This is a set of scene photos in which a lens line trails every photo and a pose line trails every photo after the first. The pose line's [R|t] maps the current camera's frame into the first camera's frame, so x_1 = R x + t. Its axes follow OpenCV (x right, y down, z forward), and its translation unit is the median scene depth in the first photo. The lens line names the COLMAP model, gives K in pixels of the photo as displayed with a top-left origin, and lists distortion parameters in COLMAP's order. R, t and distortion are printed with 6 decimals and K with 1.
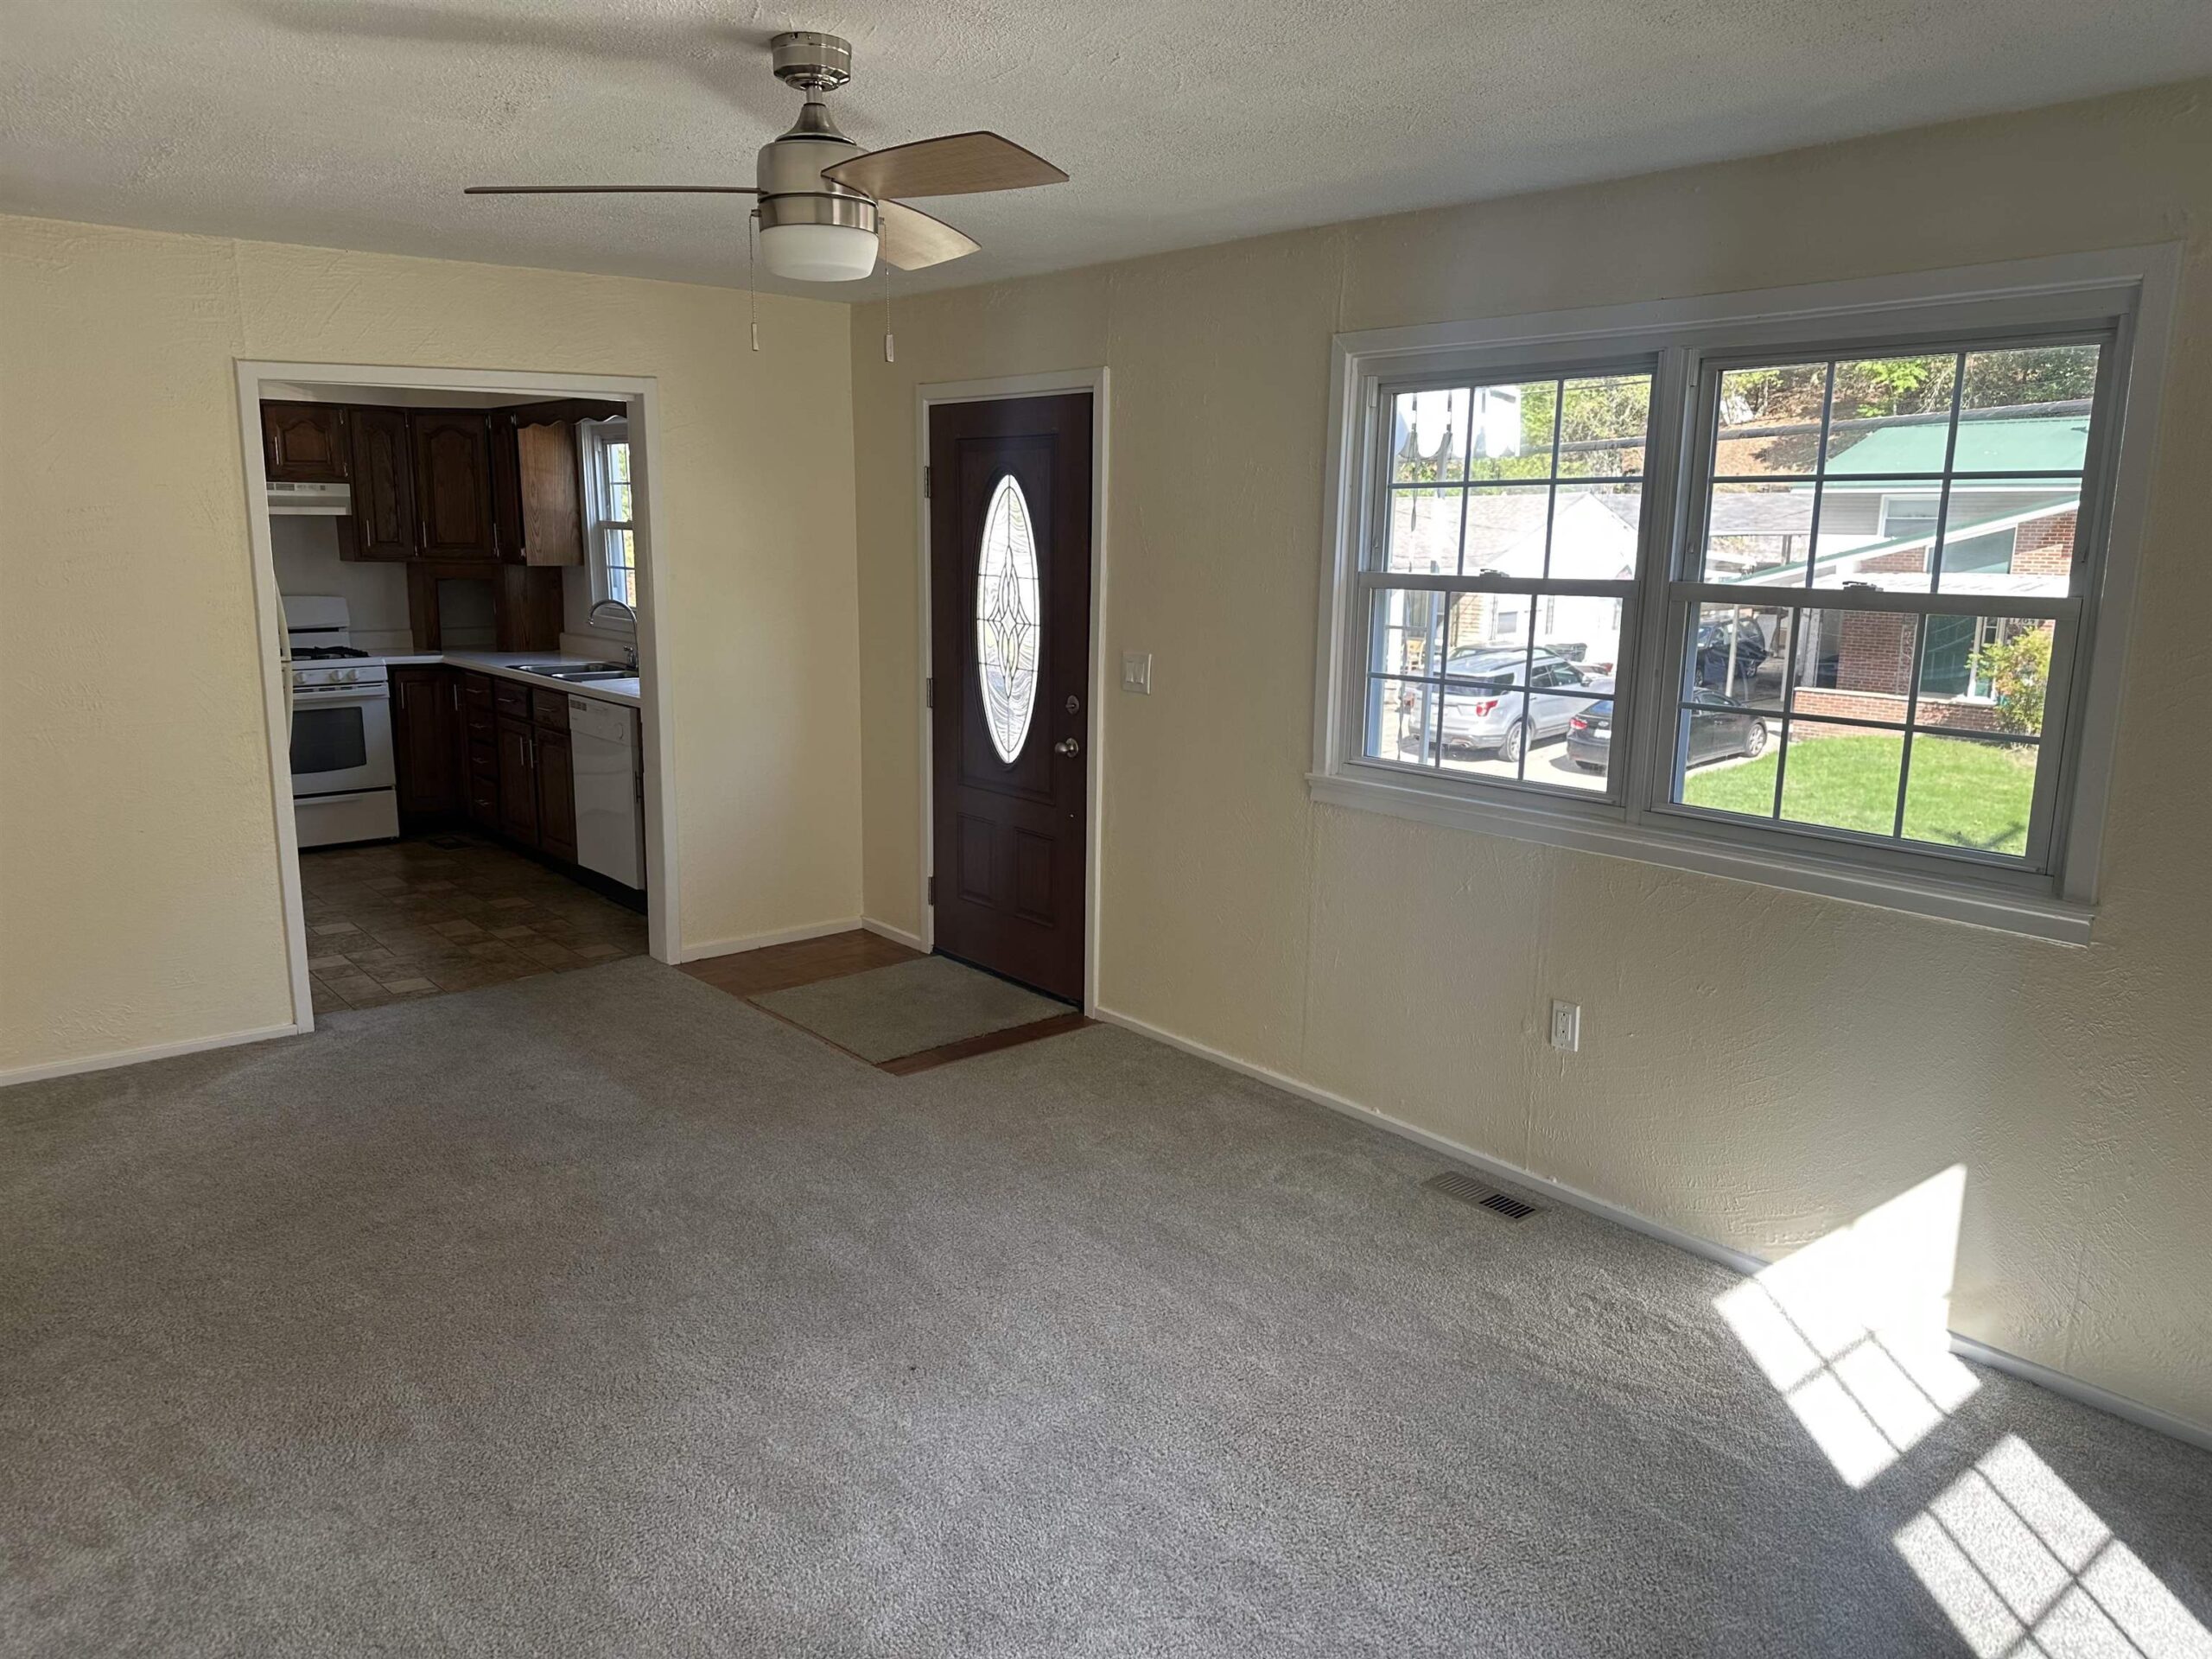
lens RADIAL K [[1547.3, 0, 1100.5], [0, 1547.3, 852.7], [0, 0, 1]] dist [0.002729, -0.007283]
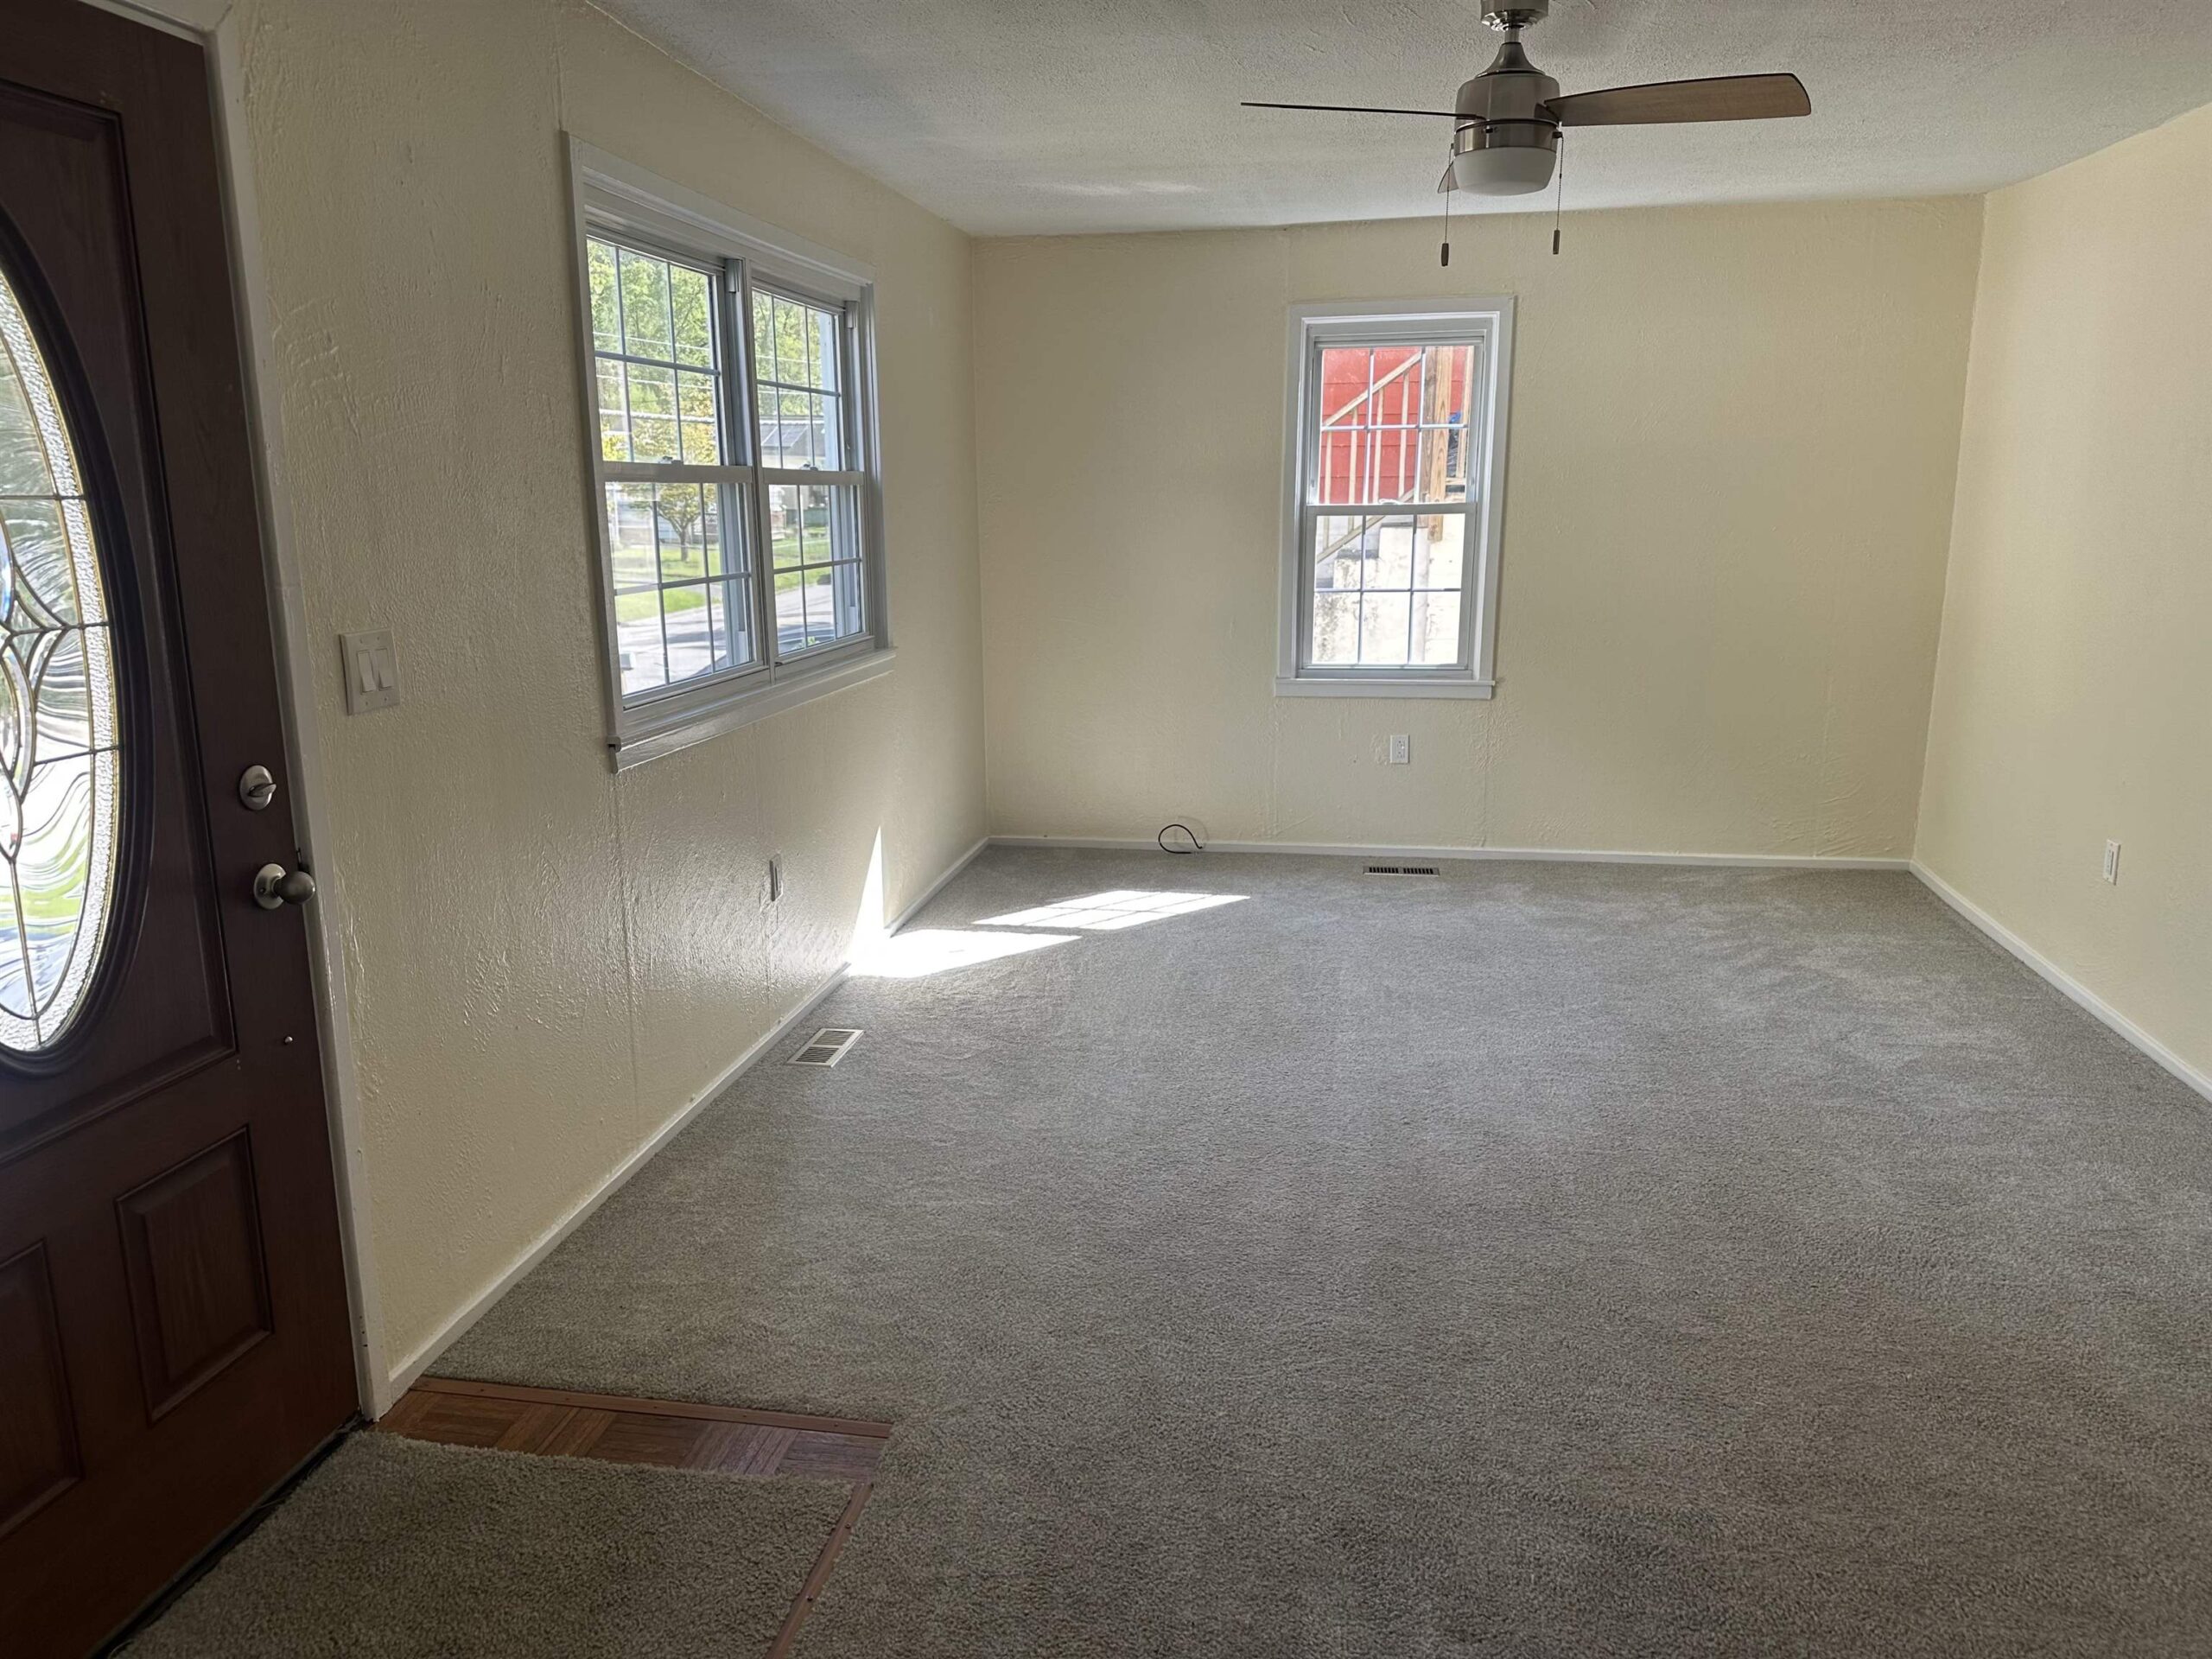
lens RADIAL K [[1547.3, 0, 1100.5], [0, 1547.3, 852.7], [0, 0, 1]] dist [0.002729, -0.007283]
pose [[-0.649846, -0.191115, 0.735646, -0.877683], [0.142760, 0.919955, 0.365107, -0.365855], [-0.746538, 0.342284, -0.570546, 1.952107]]
